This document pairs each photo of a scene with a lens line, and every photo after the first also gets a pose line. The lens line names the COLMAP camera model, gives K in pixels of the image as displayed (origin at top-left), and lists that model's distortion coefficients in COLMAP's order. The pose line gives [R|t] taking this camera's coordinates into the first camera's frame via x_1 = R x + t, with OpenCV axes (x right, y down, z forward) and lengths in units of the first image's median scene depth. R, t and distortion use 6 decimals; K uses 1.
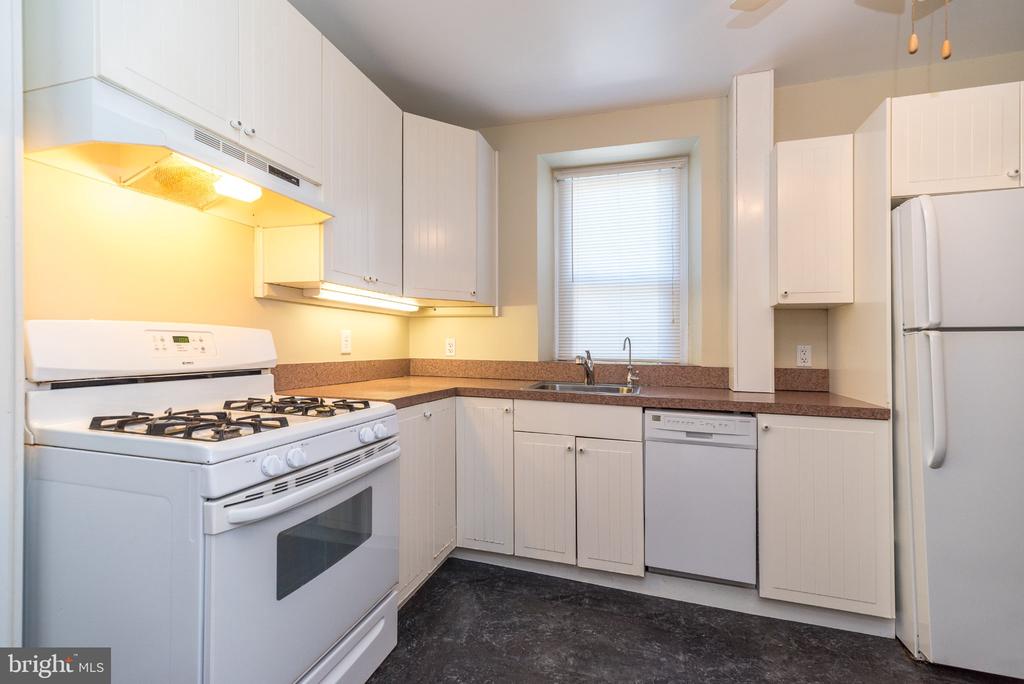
lens RADIAL K [[451.1, 0, 510.5], [0, 451.1, 332.6], [0, 0, 1]] dist [0.006869, 0.000570]
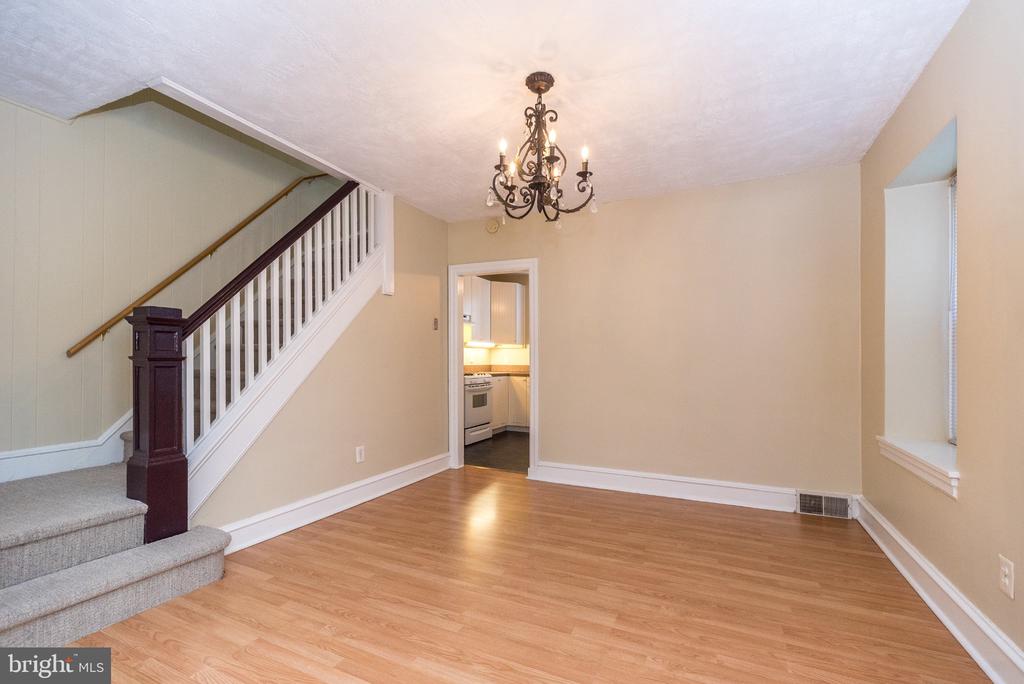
lens RADIAL K [[451.1, 0, 512.9], [0, 451.1, 352.3], [0, 0, 1]] dist [0.006869, 0.000570]
pose [[0.990859, -0.014442, -0.134128, 0.362293], [0.015958, 0.999820, 0.010228, -0.054715], [0.133956, -0.012274, 0.990911, -2.268614]]
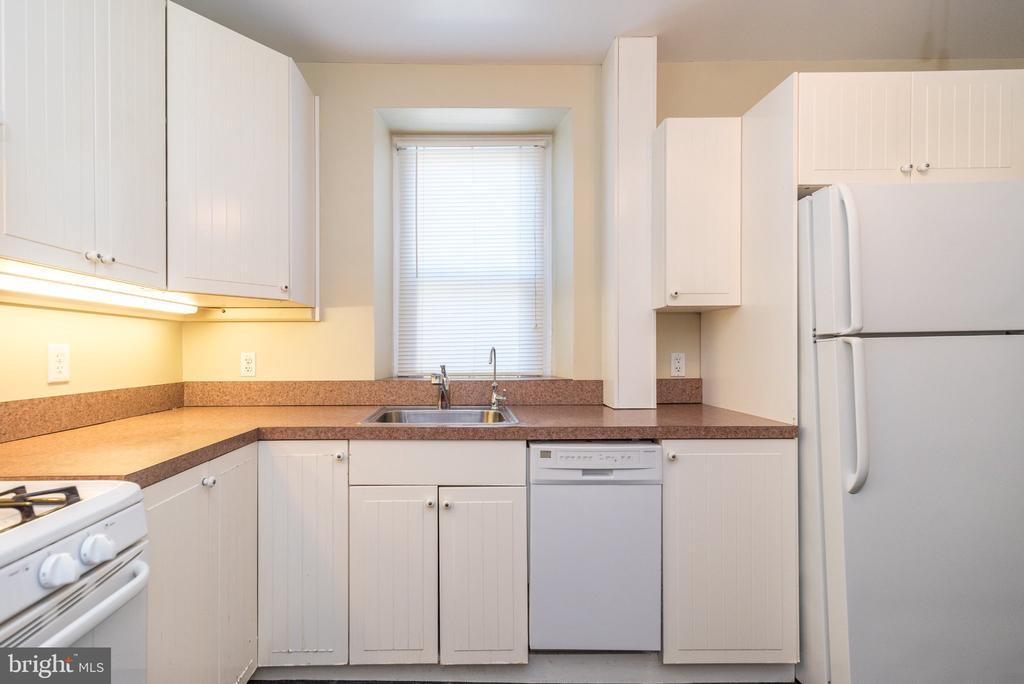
lens RADIAL K [[468.1, 0, 467.0], [0, 468.1, 325.1], [0, 0, 1]] dist [0.008540, -0.000040]
pose [[0.952742, -0.003439, 0.303762, -0.041524], [0.011547, 0.999623, -0.024897, -0.010096], [-0.303561, 0.027228, 0.952423, 0.272786]]
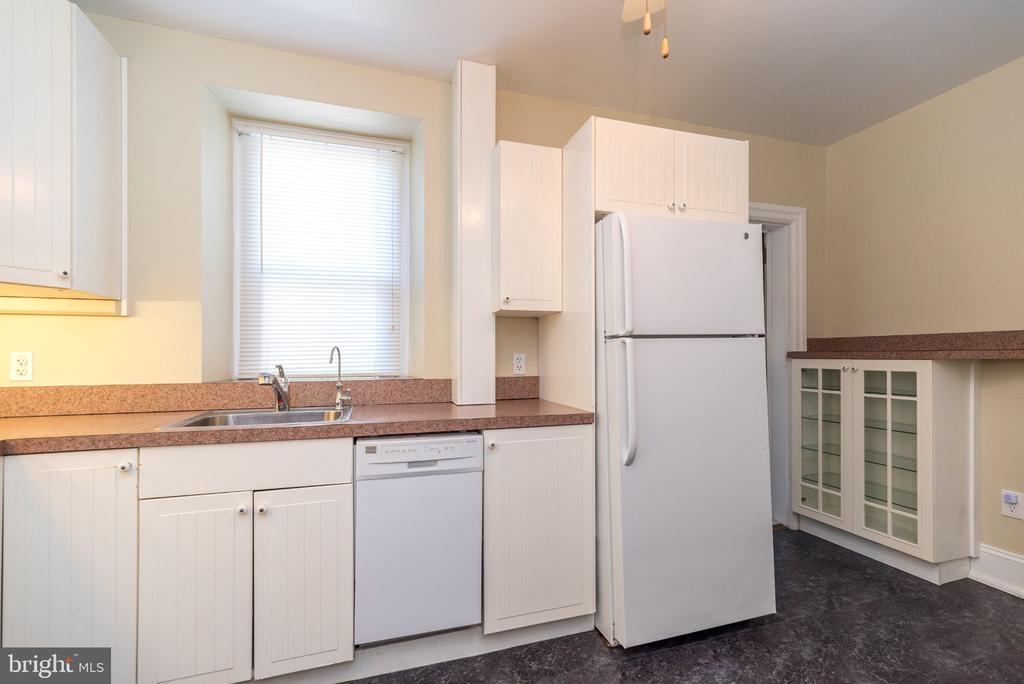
lens RADIAL K [[451.1, 0, 516.4], [0, 451.1, 330.9], [0, 0, 1]] dist [0.006869, 0.000570]
pose [[0.817830, 0.013428, 0.575303, 0.075691], [0.002105, 0.999651, -0.026324, 0.005375], [-0.575456, 0.022739, 0.817517, 0.210024]]
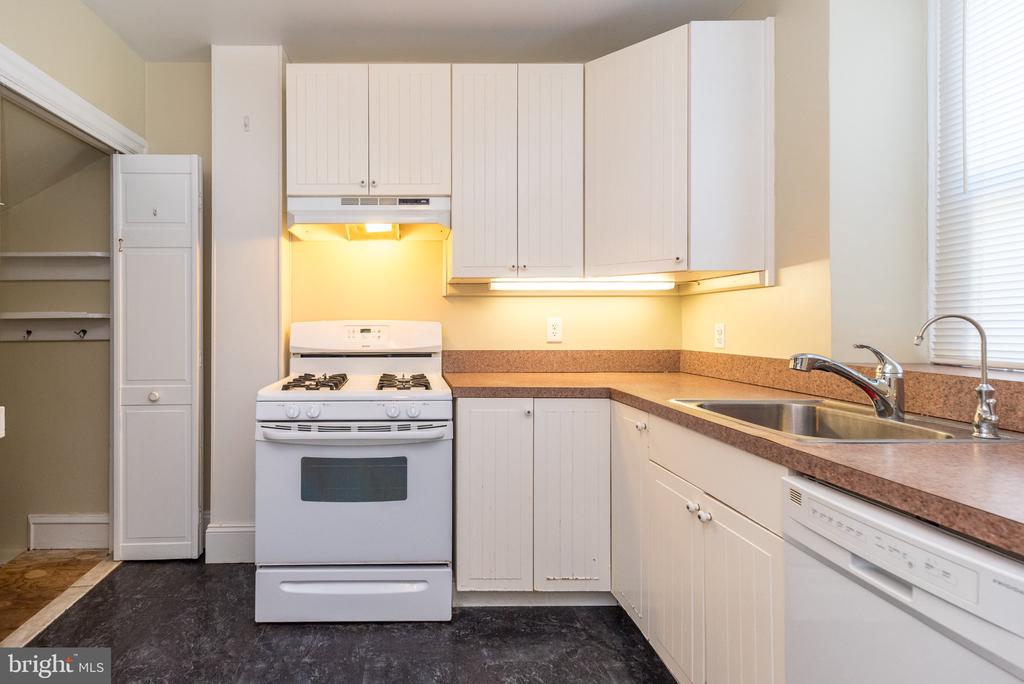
lens RADIAL K [[485.3, 0, 425.0], [0, 485.3, 320.9], [0, 0, 1]] dist [0.009164, -0.000119]
pose [[0.301034, -0.027144, -0.953227, 0.653501], [0.032248, 0.999313, -0.018272, 0.012859], [0.953068, -0.025240, 0.301703, 0.494303]]
